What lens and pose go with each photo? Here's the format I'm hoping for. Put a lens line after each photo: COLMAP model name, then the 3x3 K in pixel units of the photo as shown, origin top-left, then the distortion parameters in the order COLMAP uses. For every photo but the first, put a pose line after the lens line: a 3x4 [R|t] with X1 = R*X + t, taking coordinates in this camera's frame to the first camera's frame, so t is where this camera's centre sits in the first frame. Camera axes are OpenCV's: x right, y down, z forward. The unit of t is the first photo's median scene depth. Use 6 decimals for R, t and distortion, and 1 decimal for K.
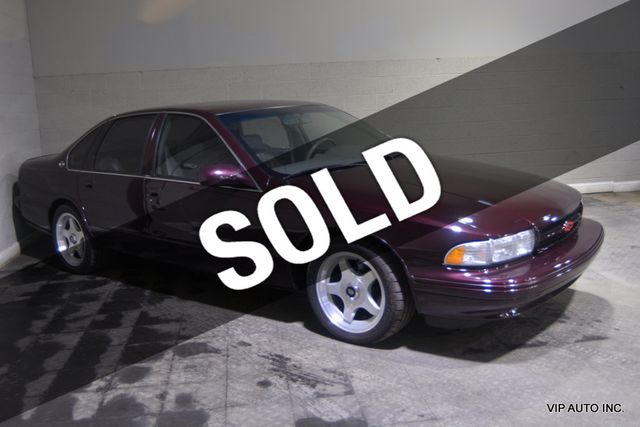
lens RADIAL K [[629.5, 0, 321.2], [0, 629.5, 211.0], [0, 0, 1]] dist [-0.058160, 0.000000]
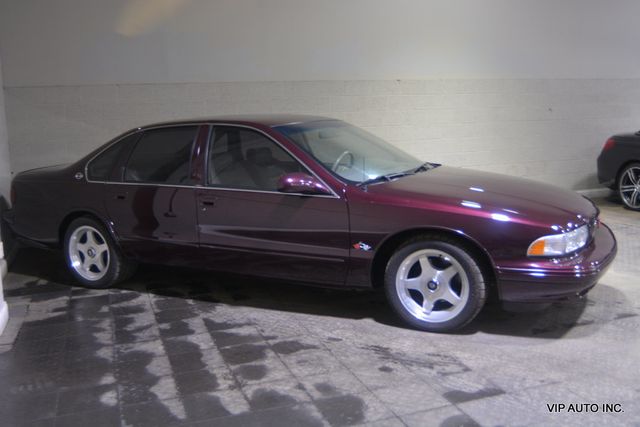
lens RADIAL K [[651.1, 0, 288.3], [0, 651.1, 197.6], [0, 0, 1]] dist [-0.063019, 0.000000]
pose [[0.977925, -0.009243, 0.208753, -0.410547], [0.021368, 0.998208, -0.055903, 0.029699], [-0.207862, 0.059129, 0.976369, -0.072650]]
